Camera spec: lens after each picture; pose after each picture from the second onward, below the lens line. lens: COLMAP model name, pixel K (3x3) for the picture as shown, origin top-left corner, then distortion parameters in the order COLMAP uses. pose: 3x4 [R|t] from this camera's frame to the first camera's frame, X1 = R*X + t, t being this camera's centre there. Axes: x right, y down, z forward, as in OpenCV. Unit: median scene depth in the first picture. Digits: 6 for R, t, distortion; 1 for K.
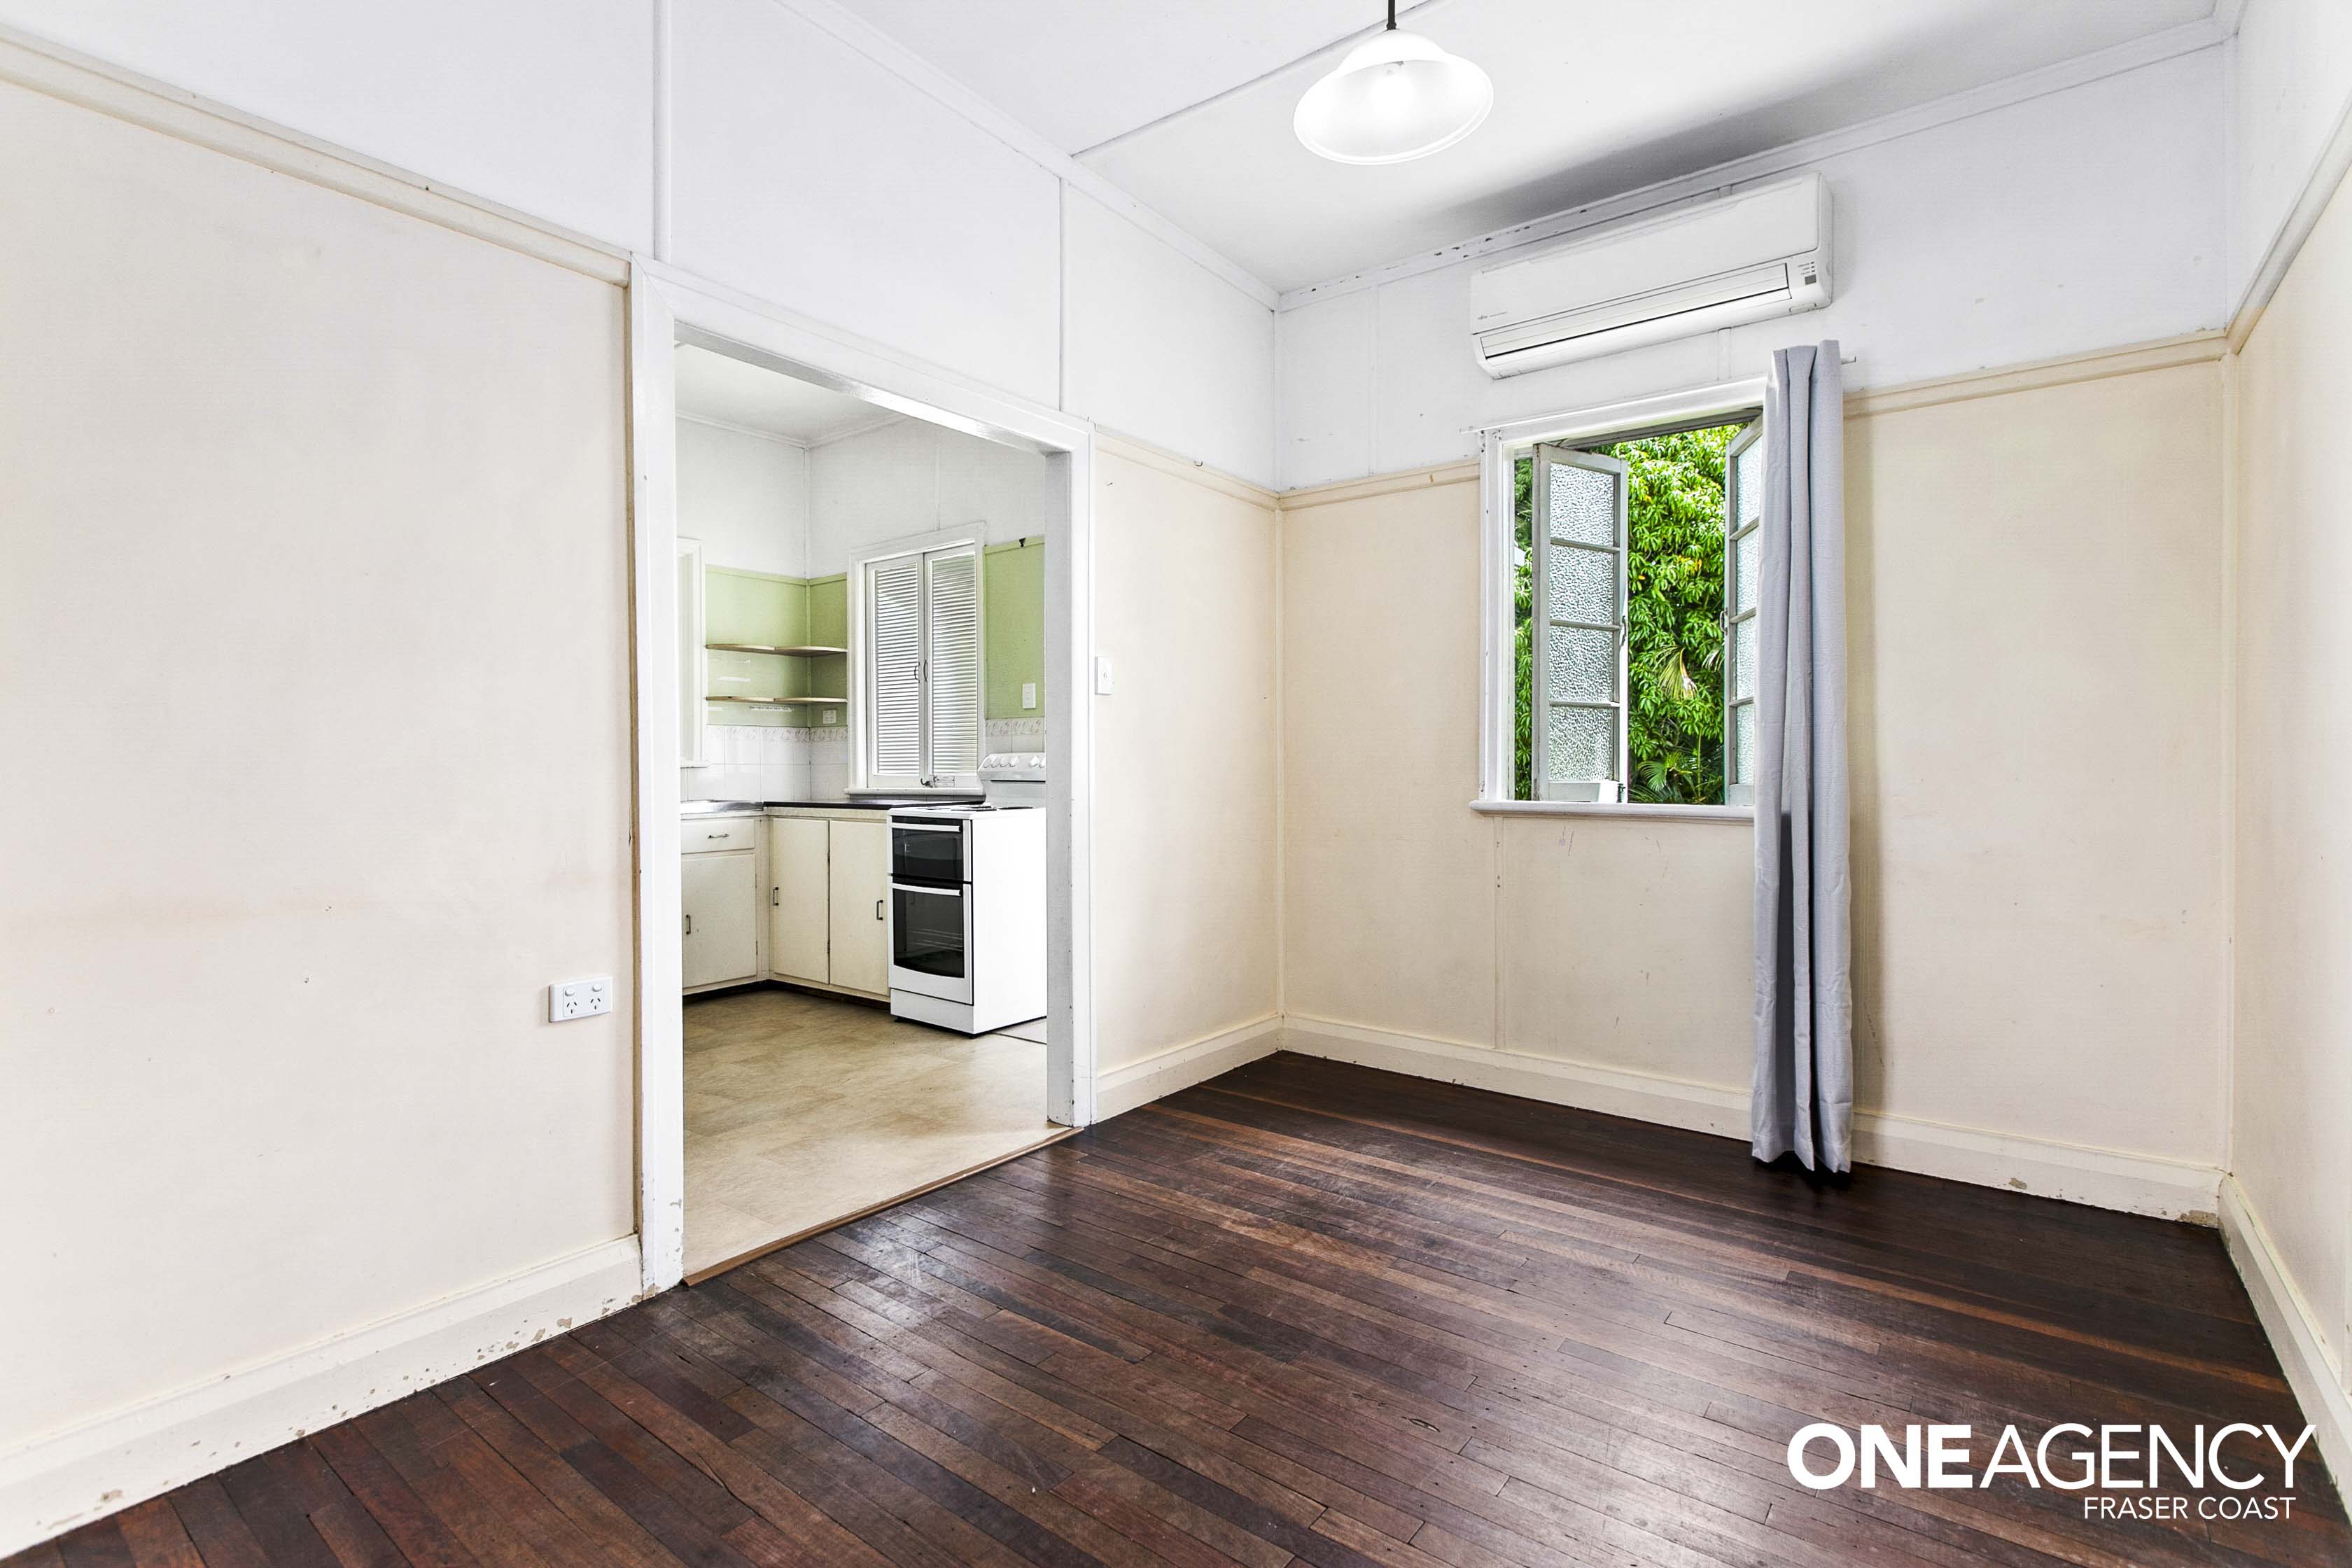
lens RADIAL K [[1086.2, 0, 1176.0], [0, 1086.2, 784.0], [0, 0, 1]] dist [0.000928, 0.000037]
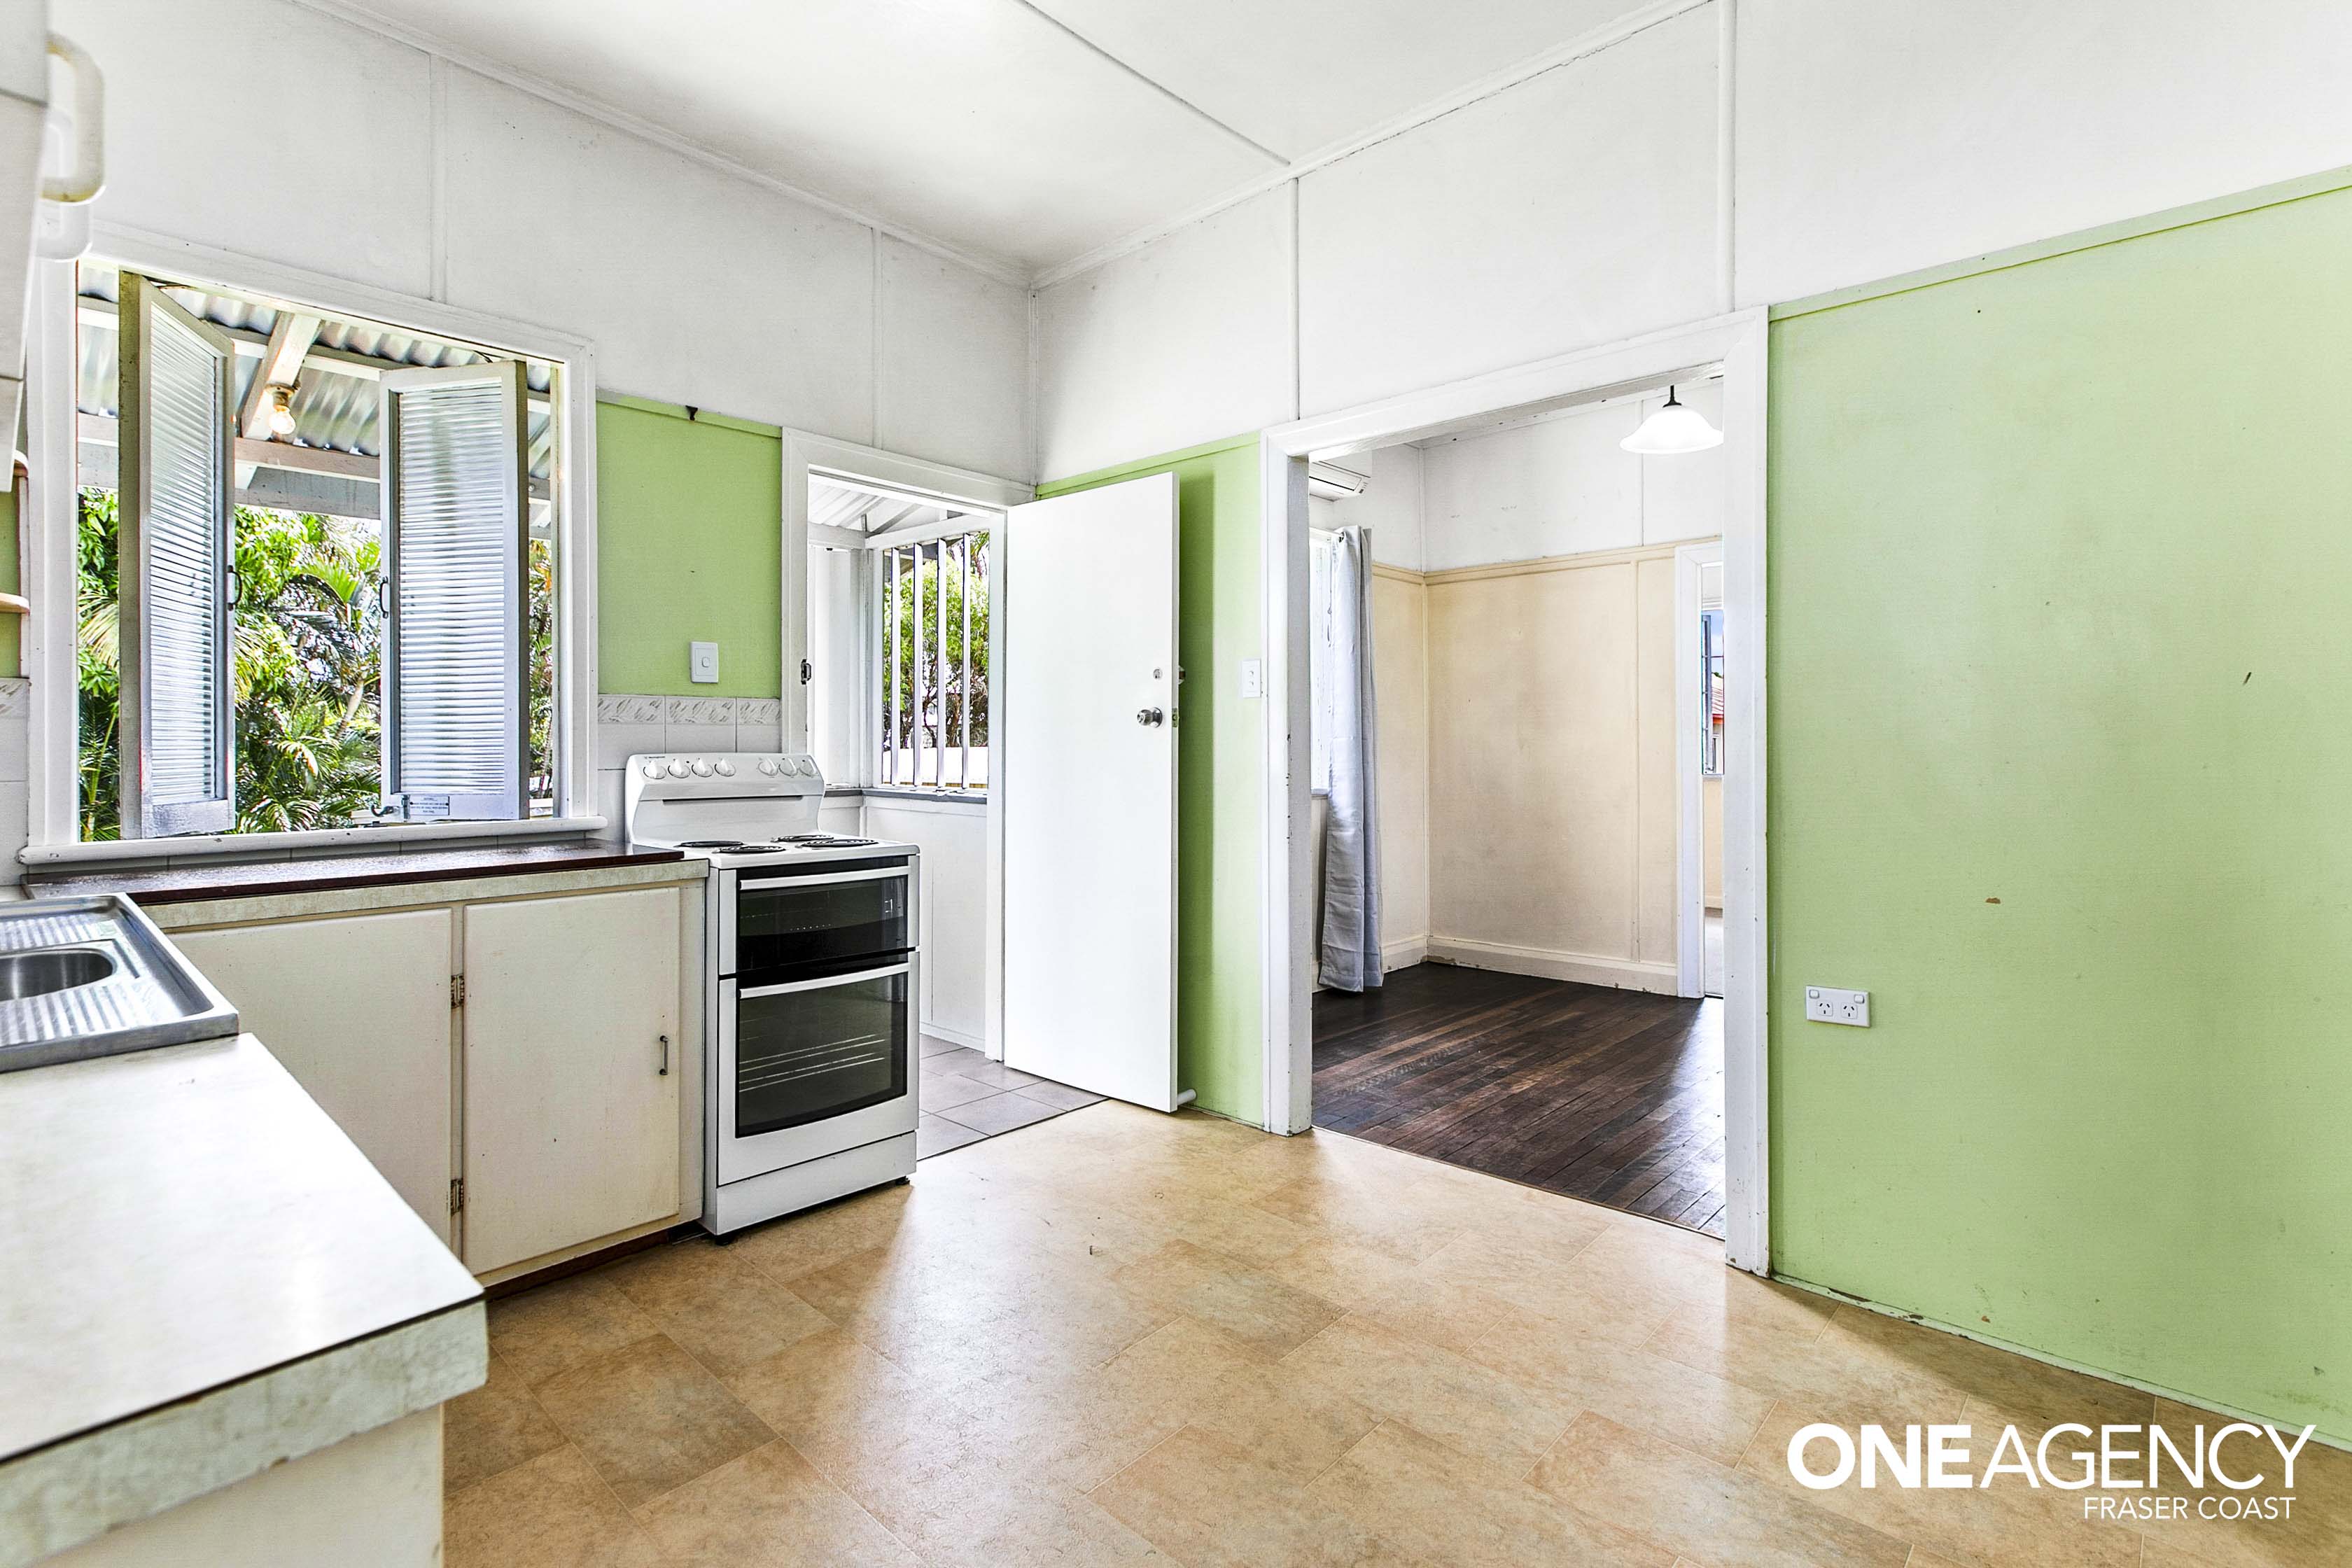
lens RADIAL K [[1108.9, 0, 1178.0], [0, 1108.9, 751.8], [0, 0, 1]] dist [-0.000001, -0.000059]
pose [[0.098265, -0.004358, 0.995151, -0.804417], [0.019857, 0.999800, 0.002417, -0.027478], [-0.994962, 0.019524, 0.098332, 0.720094]]
